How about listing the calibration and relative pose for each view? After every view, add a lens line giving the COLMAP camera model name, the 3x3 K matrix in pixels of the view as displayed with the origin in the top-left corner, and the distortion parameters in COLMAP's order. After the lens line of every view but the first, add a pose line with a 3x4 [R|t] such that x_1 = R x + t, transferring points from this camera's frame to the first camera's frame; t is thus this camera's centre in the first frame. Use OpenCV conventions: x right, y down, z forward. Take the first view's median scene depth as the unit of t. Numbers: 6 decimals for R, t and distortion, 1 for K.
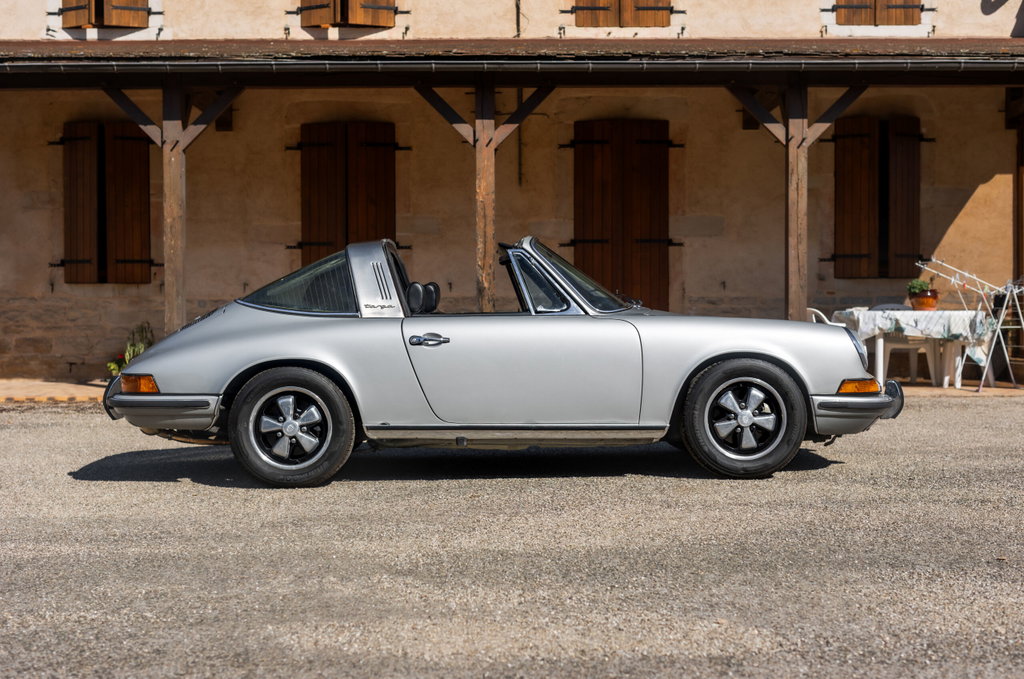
lens RADIAL K [[1462.0, 0, 507.8], [0, 1462.0, 344.8], [0, 0, 1]] dist [-0.015687, 0.018729]
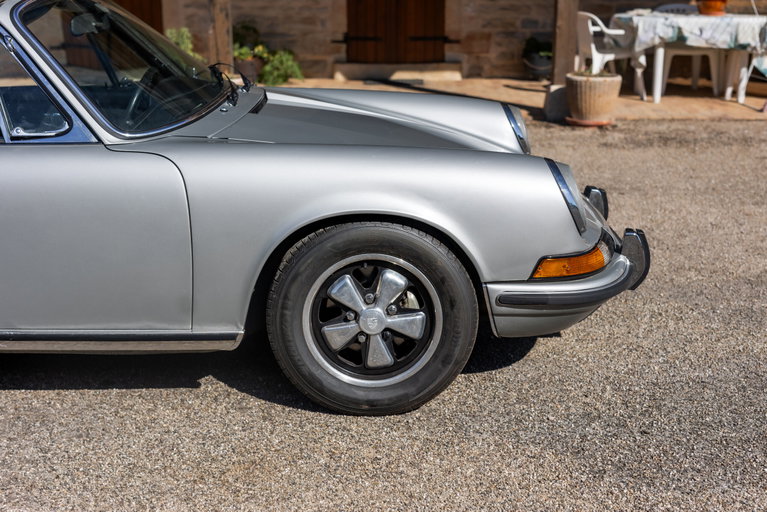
lens RADIAL K [[1080.2, 0, 384.7], [0, 1080.2, 256.4], [0, 0, 1]] dist [-0.007926, 0.006129]
pose [[0.999901, 0.005379, -0.013008, 0.095513], [-0.002031, 0.969569, 0.244809, -0.045217], [0.013929, -0.244758, 0.969484, 0.321799]]
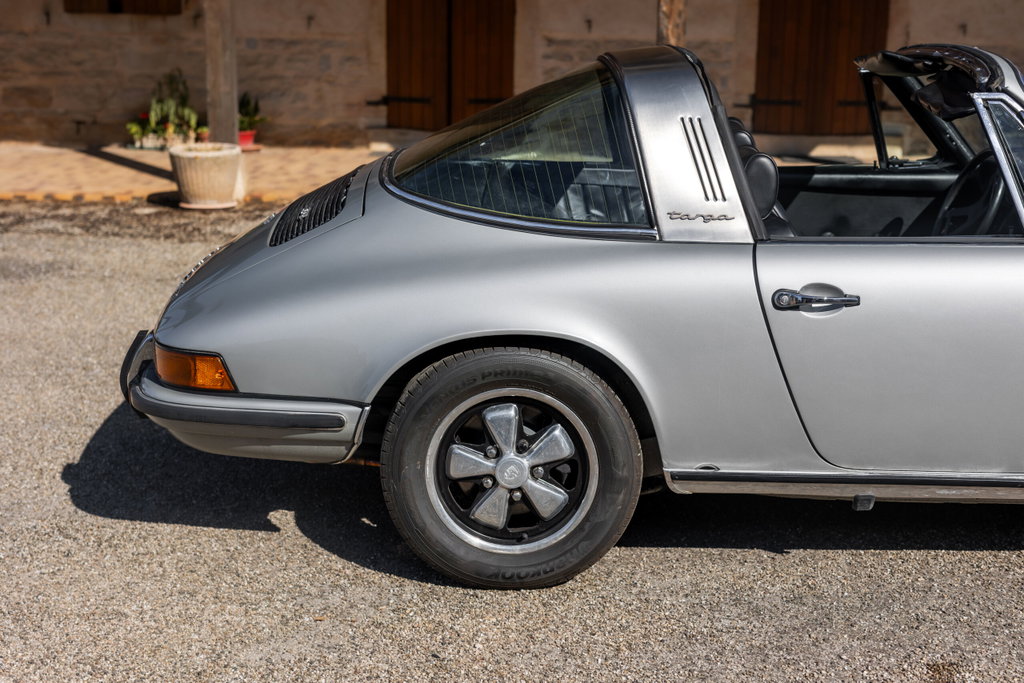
lens RADIAL K [[1453.4, 0, 510.4], [0, 1453.4, 341.9], [0, 0, 1]] dist [-0.001262, 0.025925]
pose [[0.999767, 0.017837, -0.012129, -0.079202], [-0.014822, 0.976607, 0.214520, -0.047869], [0.015672, -0.214291, 0.976644, 0.298460]]
